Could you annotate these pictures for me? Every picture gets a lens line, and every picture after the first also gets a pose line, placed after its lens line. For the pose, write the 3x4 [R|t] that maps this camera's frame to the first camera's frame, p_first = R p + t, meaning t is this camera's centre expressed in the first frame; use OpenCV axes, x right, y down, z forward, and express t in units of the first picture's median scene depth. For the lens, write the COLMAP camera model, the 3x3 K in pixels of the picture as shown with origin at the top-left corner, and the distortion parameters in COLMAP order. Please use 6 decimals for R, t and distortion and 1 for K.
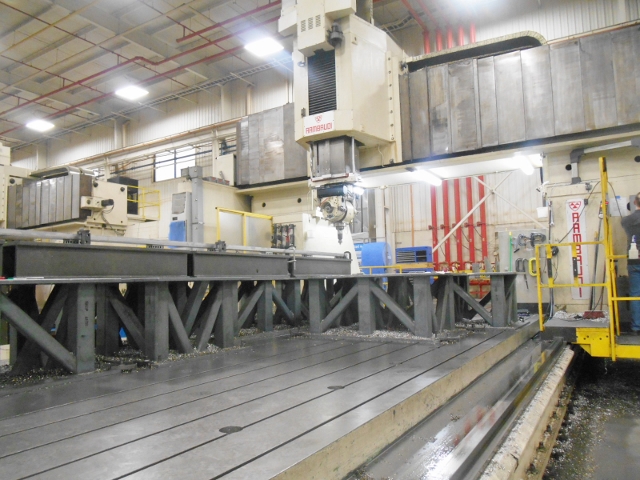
lens RADIAL K [[486.3, 0, 320.0], [0, 486.3, 240.0], [0, 0, 1]] dist [-0.044103, 0.024538]
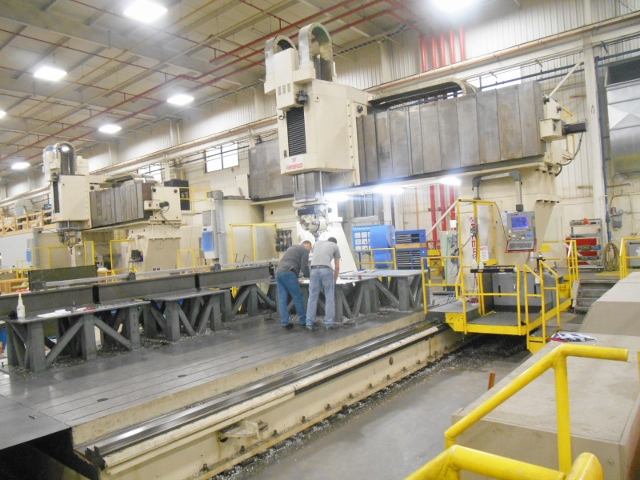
lens RADIAL K [[486.3, 0, 320.0], [0, 486.3, 240.0], [0, 0, 1]] dist [-0.044103, 0.024538]
pose [[0.989203, -0.041425, -0.140574, 0.230629], [0.054053, 0.994720, 0.087240, -0.126042], [0.136218, -0.093896, 0.986219, -0.338691]]
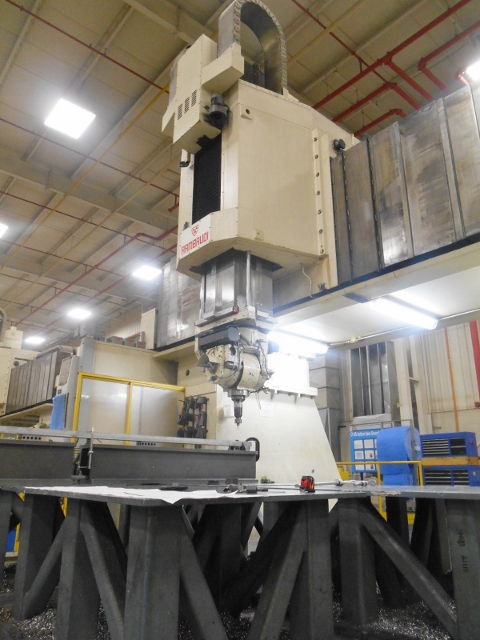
lens RADIAL K [[486.3, 0, 240.0], [0, 486.3, 320.0], [0, 0, 1]] dist [-0.044103, 0.024538]
pose [[0.947404, -0.068835, -0.312549, 0.228495], [-0.000929, 0.976000, -0.217770, 0.011521], [0.320038, 0.206606, 0.924602, 0.394271]]
